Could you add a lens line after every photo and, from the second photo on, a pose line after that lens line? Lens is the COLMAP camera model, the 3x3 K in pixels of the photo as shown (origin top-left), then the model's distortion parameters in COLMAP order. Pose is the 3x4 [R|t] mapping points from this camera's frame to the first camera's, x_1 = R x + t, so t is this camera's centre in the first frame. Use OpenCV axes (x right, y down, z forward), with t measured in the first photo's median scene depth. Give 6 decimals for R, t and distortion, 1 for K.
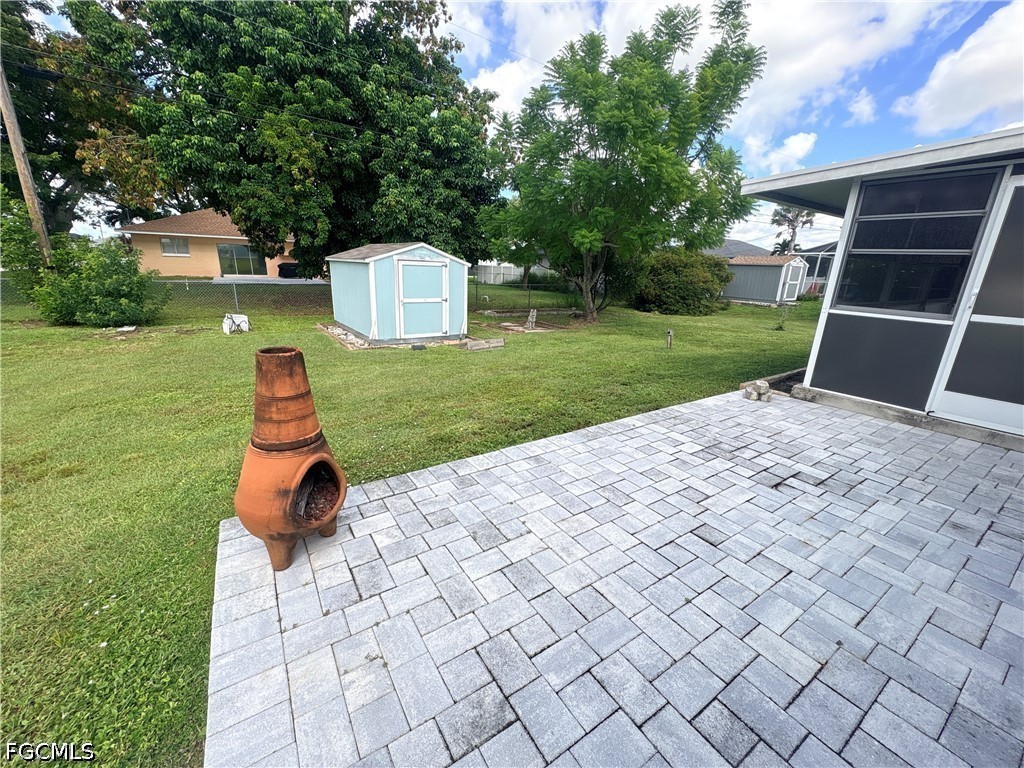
lens RADIAL K [[408.7, 0, 512.0], [0, 408.7, 384.0], [0, 0, 1]] dist [0.000321, 0.000230]
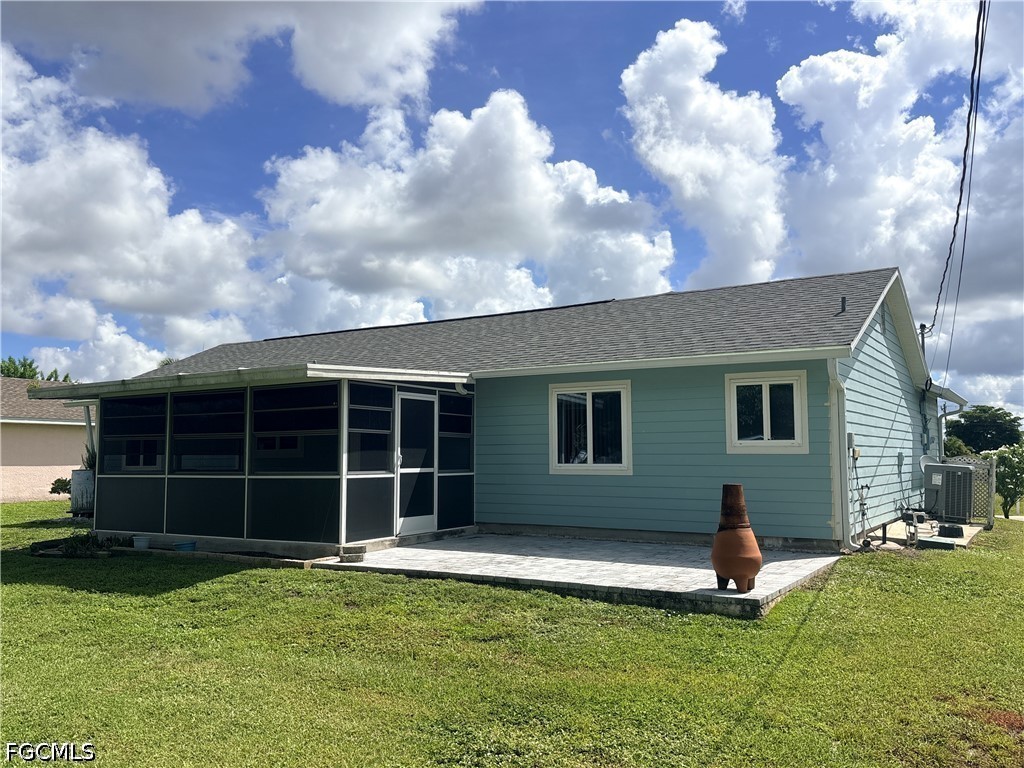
lens RADIAL K [[853.0, 0, 512.0], [0, 853.0, 384.0], [0, 0, 1]] dist [0.007110, 0.000596]
pose [[-0.415768, 0.044695, 0.908372, -2.342867], [0.247582, 0.966633, 0.065758, -0.661761], [-0.875123, 0.252236, -0.412960, 2.088777]]
